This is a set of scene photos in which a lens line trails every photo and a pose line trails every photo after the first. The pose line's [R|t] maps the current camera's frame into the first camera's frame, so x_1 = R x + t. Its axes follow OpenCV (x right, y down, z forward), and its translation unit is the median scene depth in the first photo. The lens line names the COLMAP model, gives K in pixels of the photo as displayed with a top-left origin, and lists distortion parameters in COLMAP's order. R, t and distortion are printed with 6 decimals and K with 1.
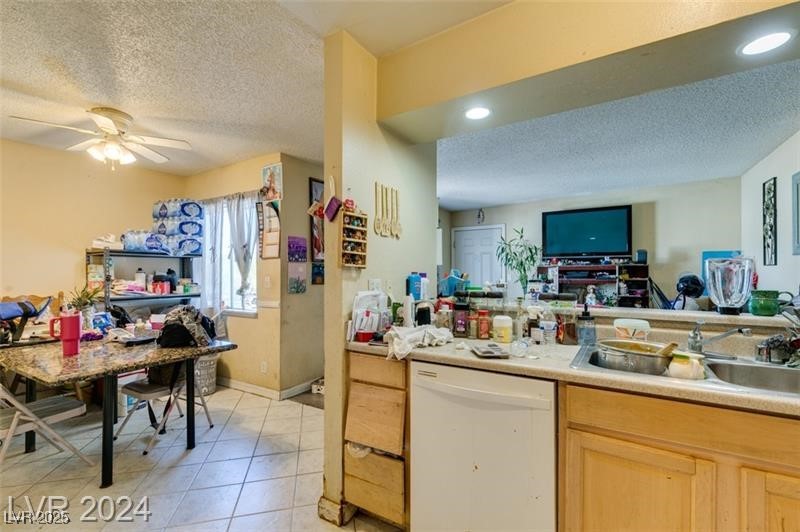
lens RADIAL K [[358.0, 0, 399.8], [0, 358.0, 270.6], [0, 0, 1]] dist [0.005191, -0.001158]
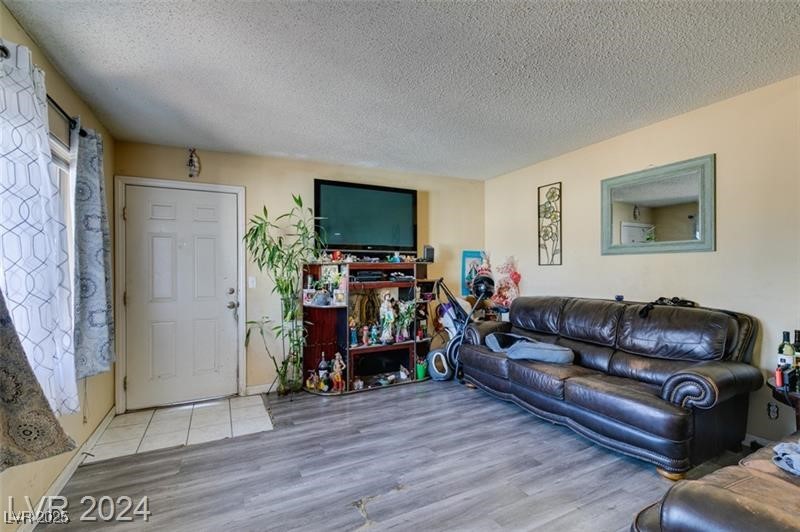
lens RADIAL K [[358.0, 0, 398.6], [0, 358.0, 269.1], [0, 0, 1]] dist [0.005191, -0.001158]
pose [[0.517352, 0.004175, 0.855762, -0.107947], [-0.000185, 0.999989, -0.004766, 0.001733], [-0.855773, 0.002308, 0.517347, 0.862310]]
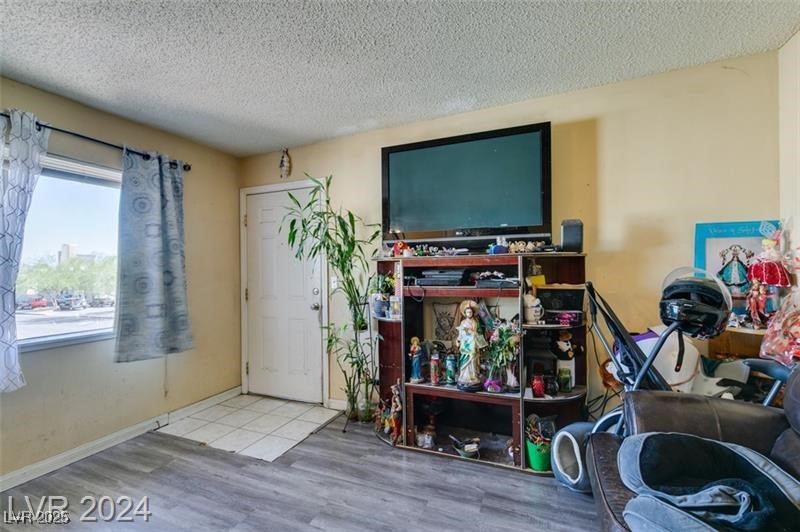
lens RADIAL K [[358.0, 0, 400.7], [0, 358.0, 269.7], [0, 0, 1]] dist [0.005191, -0.001158]
pose [[0.986891, -0.006744, 0.161249, 0.545305], [0.006719, 0.999977, 0.000701, 0.001827], [-0.161250, 0.000392, 0.986914, 0.825557]]
